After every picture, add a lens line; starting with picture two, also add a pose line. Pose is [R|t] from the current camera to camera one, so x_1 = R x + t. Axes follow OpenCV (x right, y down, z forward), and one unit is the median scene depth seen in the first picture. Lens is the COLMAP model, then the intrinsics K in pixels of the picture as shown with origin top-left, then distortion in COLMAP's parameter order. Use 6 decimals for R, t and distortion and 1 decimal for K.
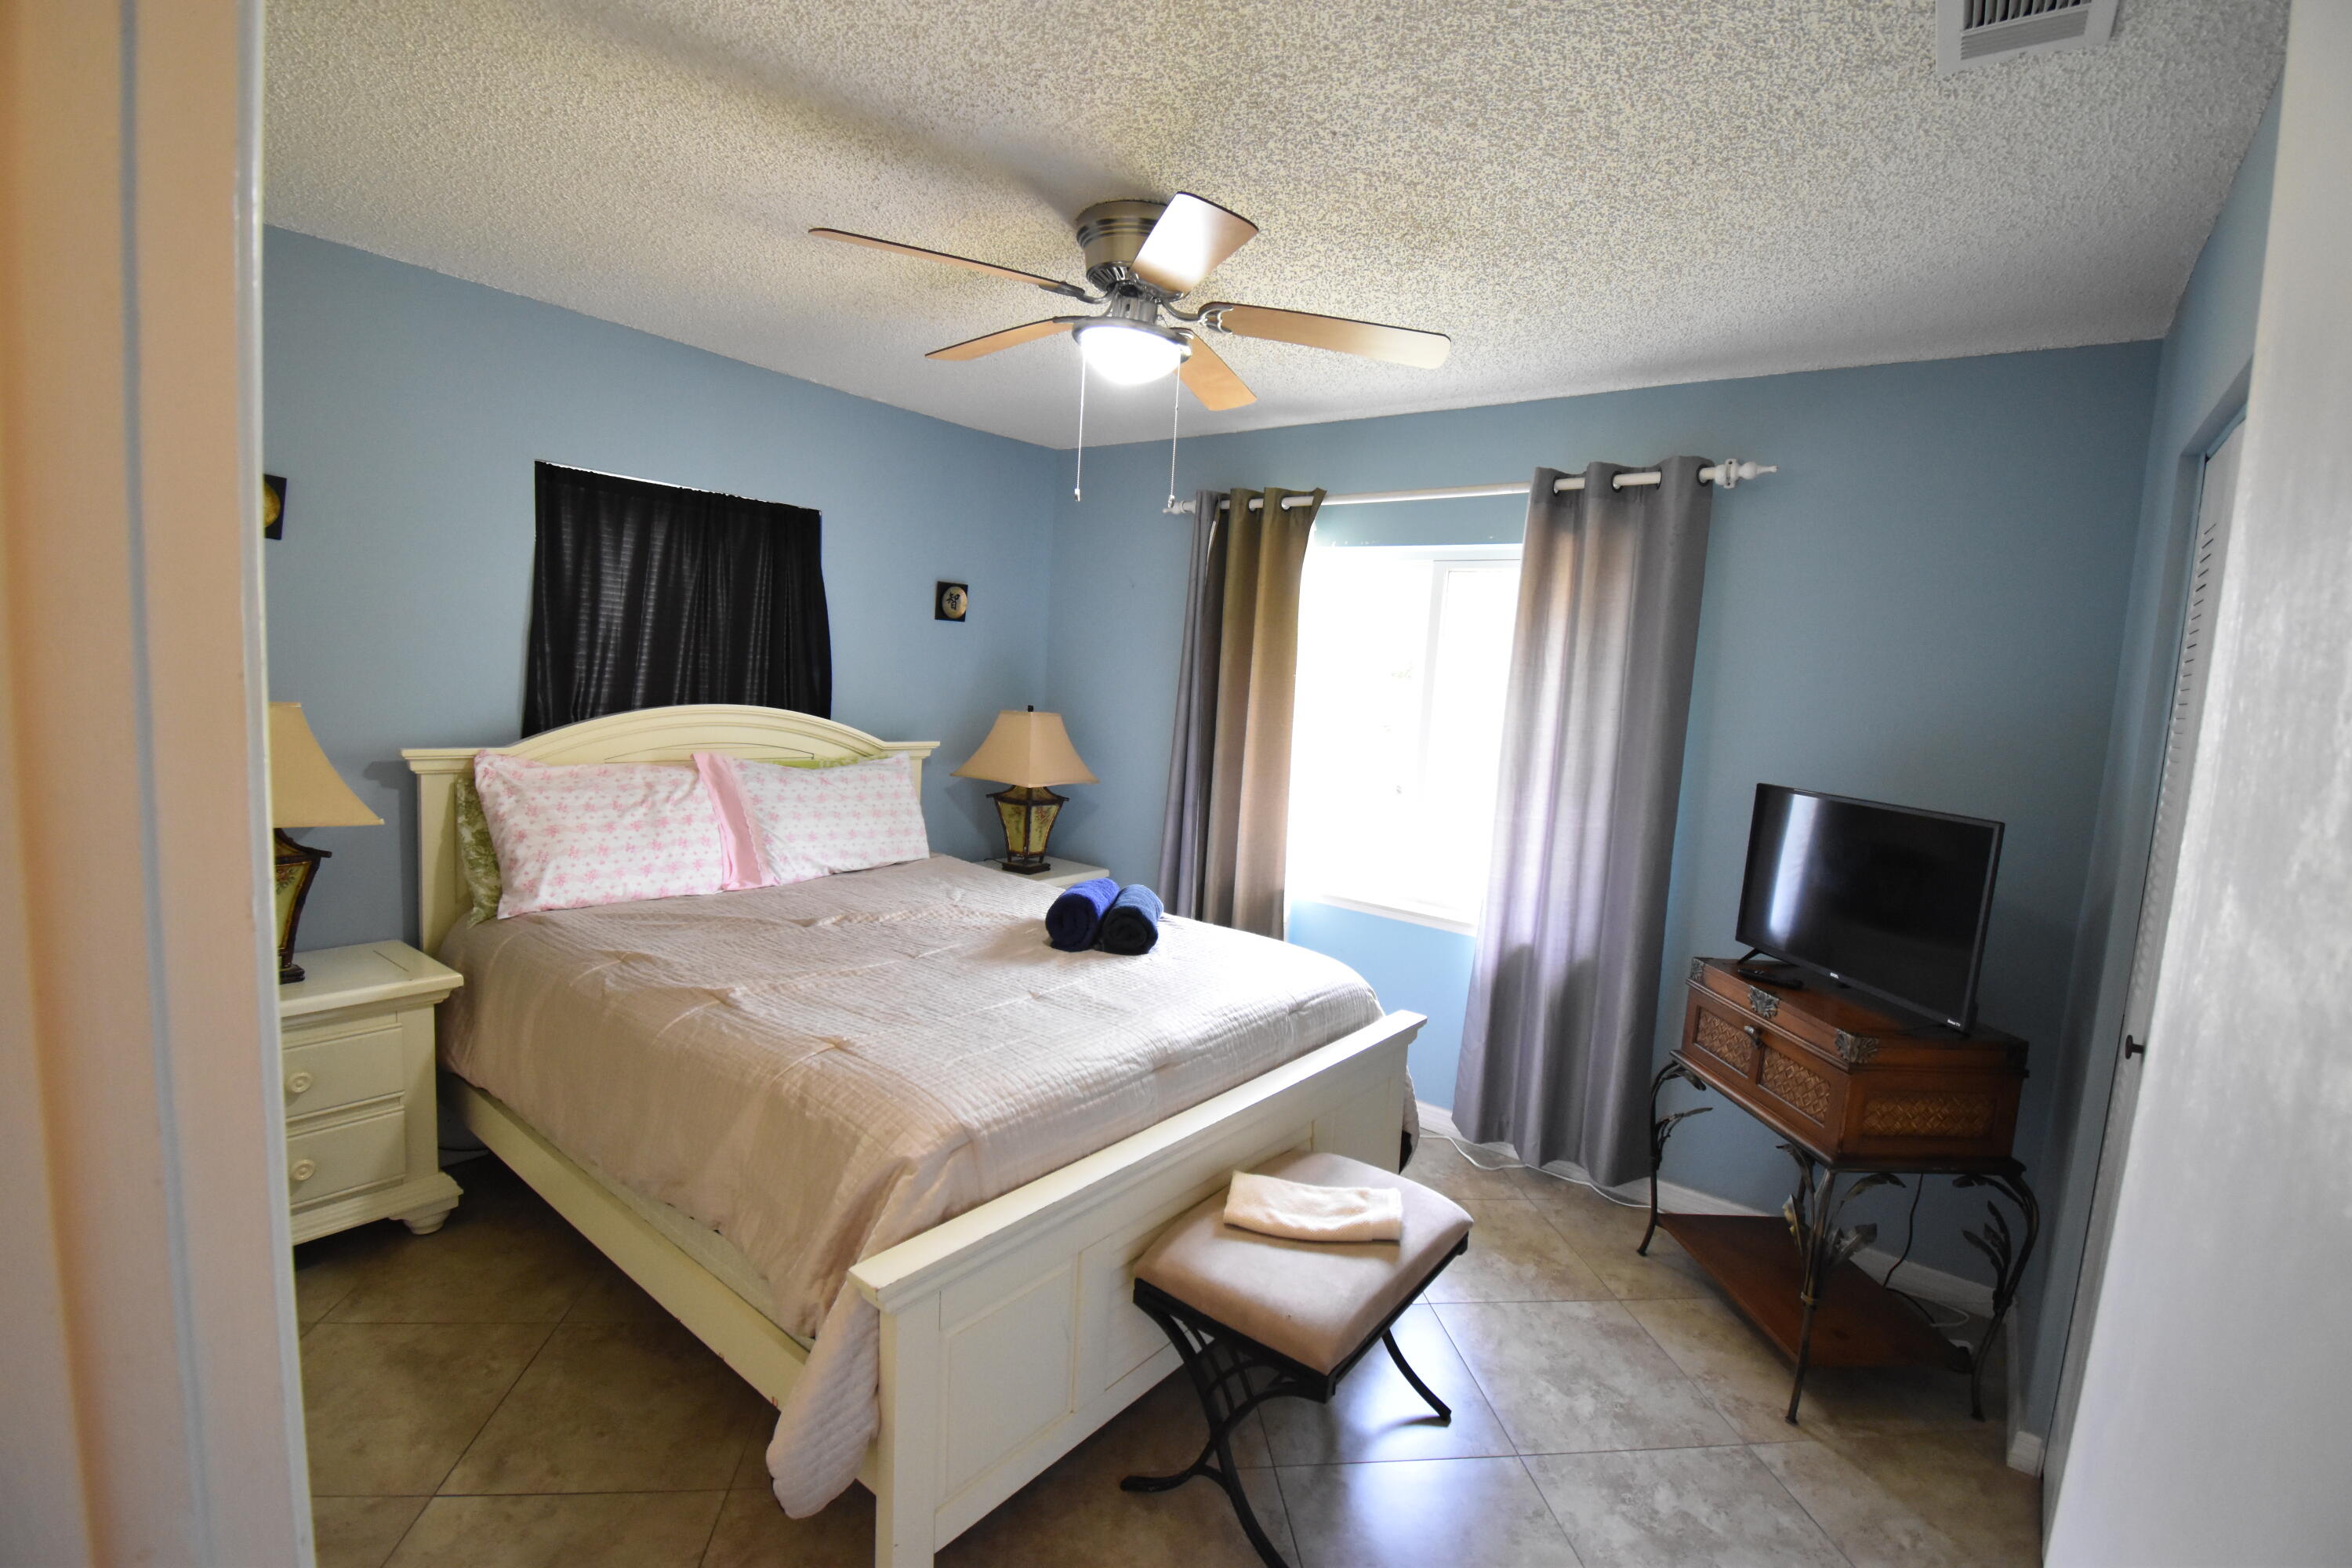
lens RADIAL K [[1037.9, 0, 1193.8], [0, 1037.9, 780.2], [0, 0, 1]] dist [0.011644, -0.019576]
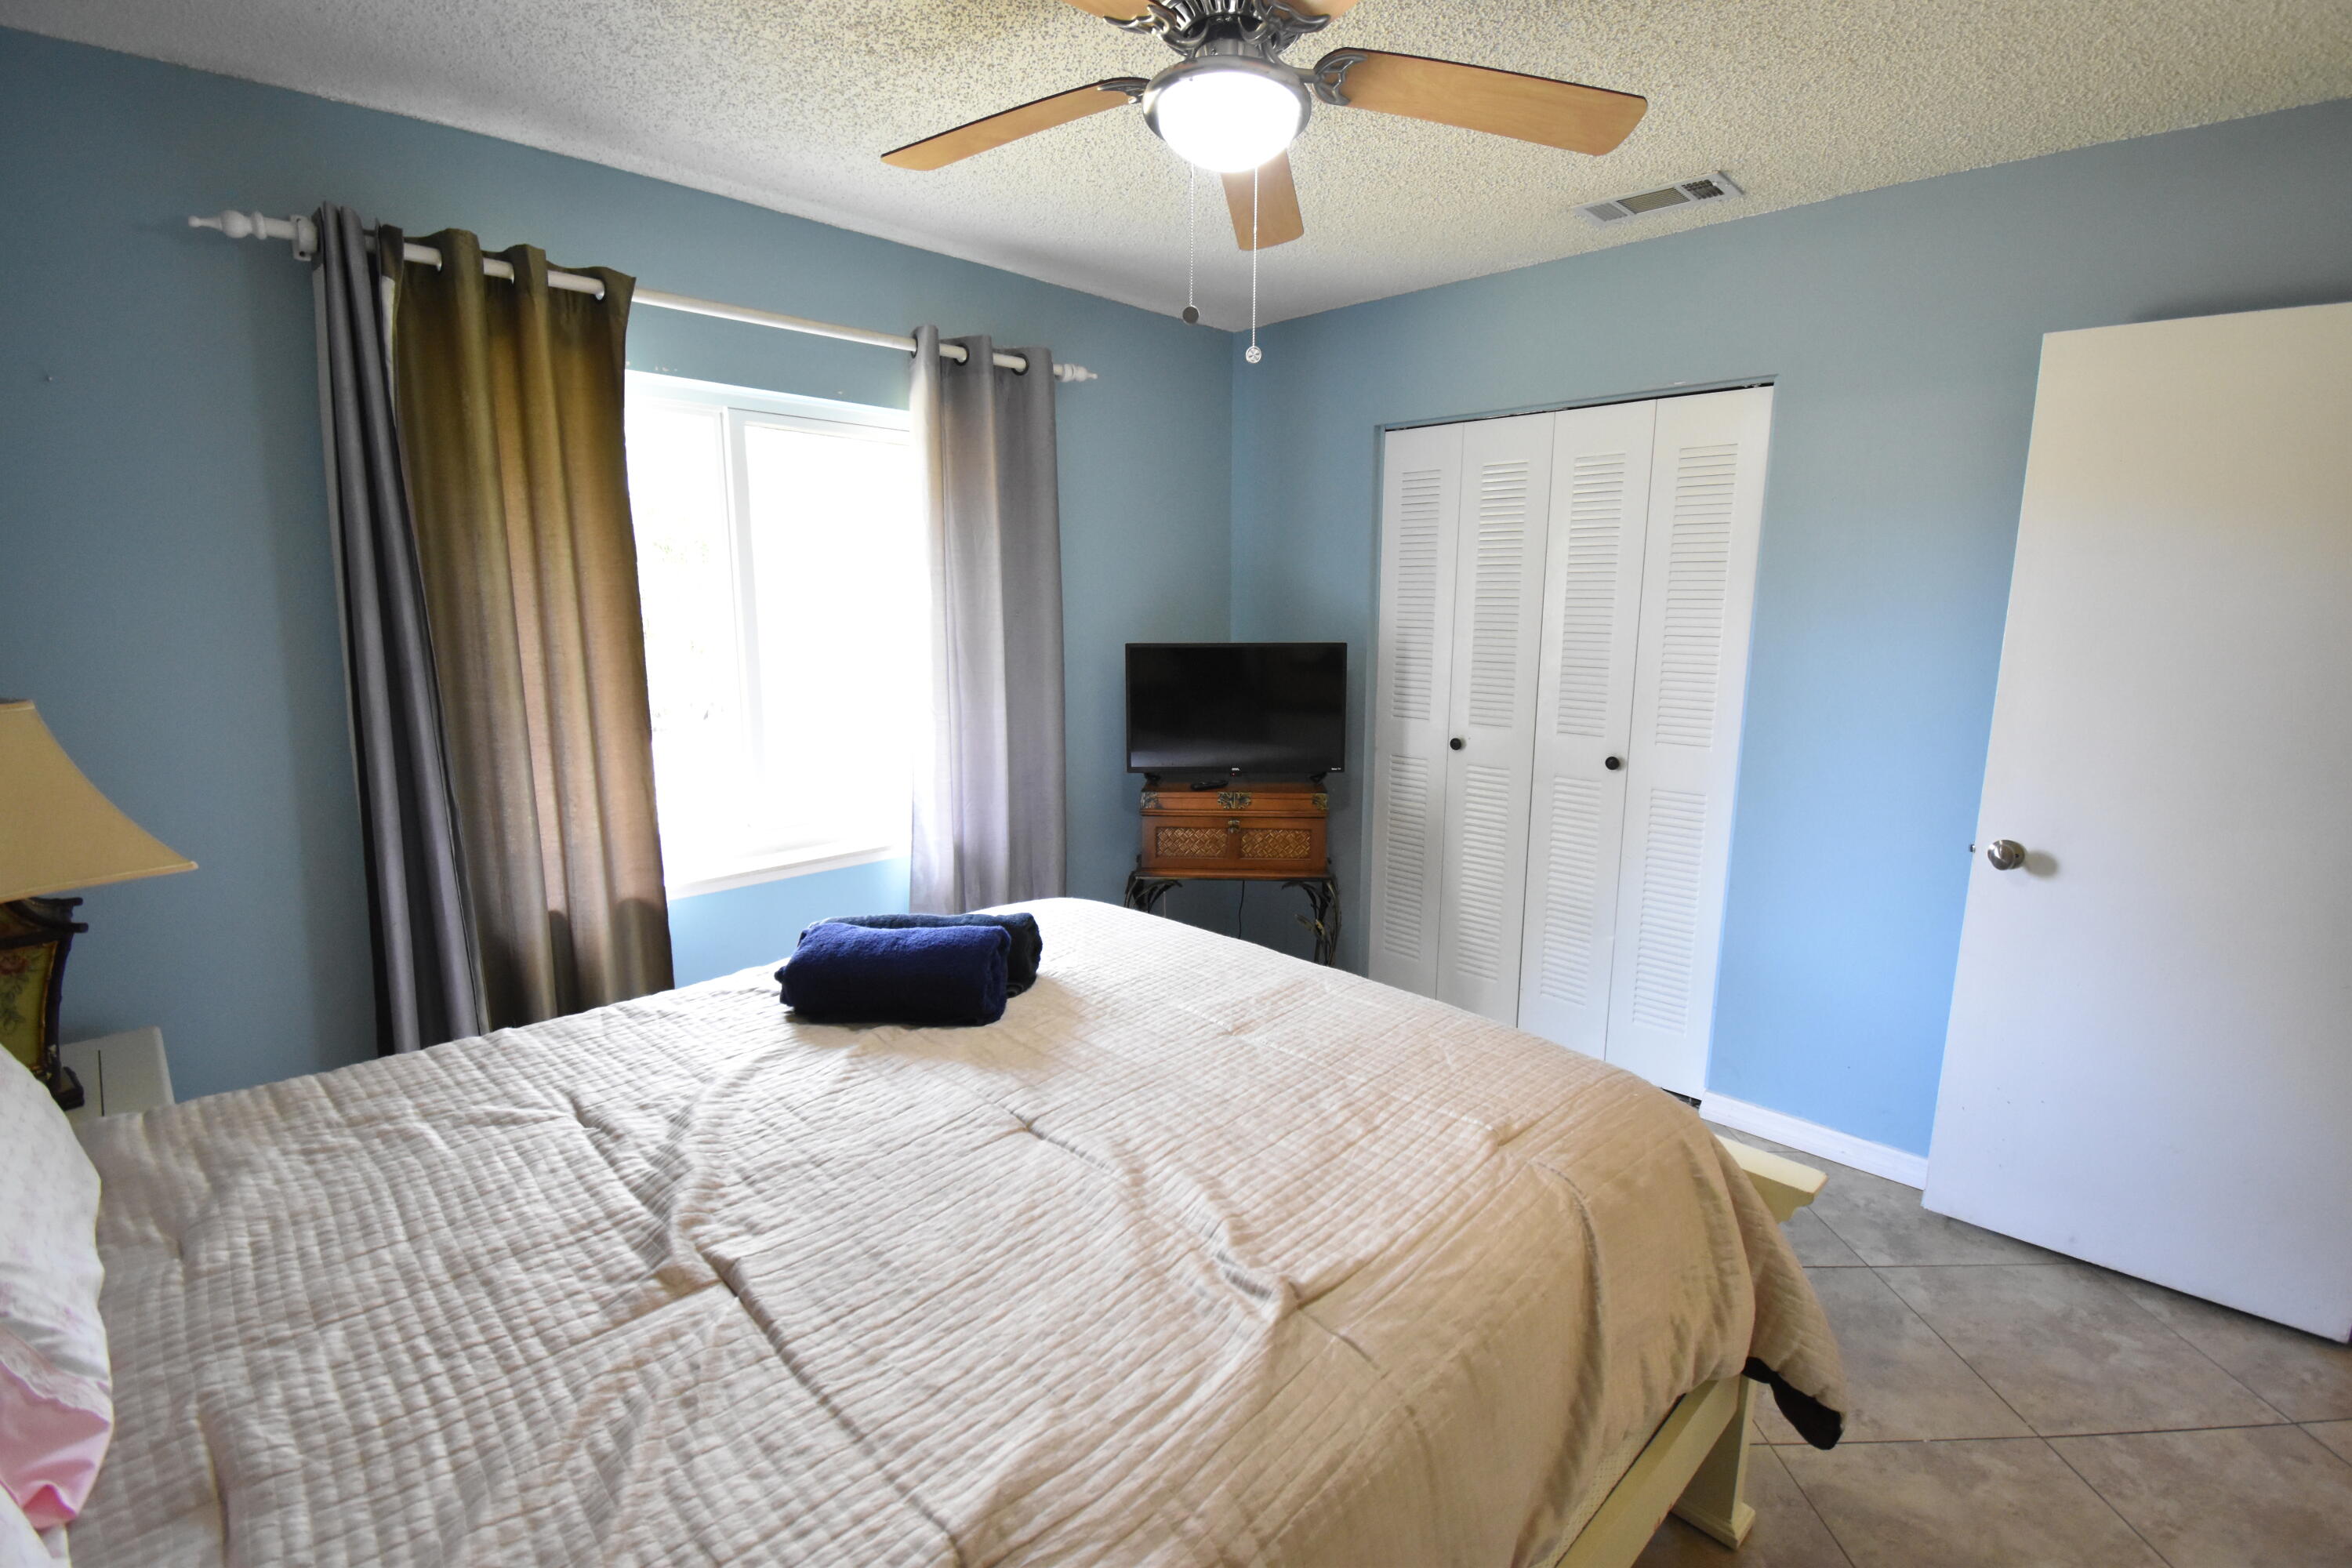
lens RADIAL K [[1037.9, 0, 1193.4], [0, 1037.9, 793.6], [0, 0, 1]] dist [0.011644, -0.019576]
pose [[0.121944, -0.251317, 0.960192, -0.634768], [0.105248, 0.965232, 0.239269, -0.104755], [-0.986941, 0.071880, 0.144155, 0.700799]]
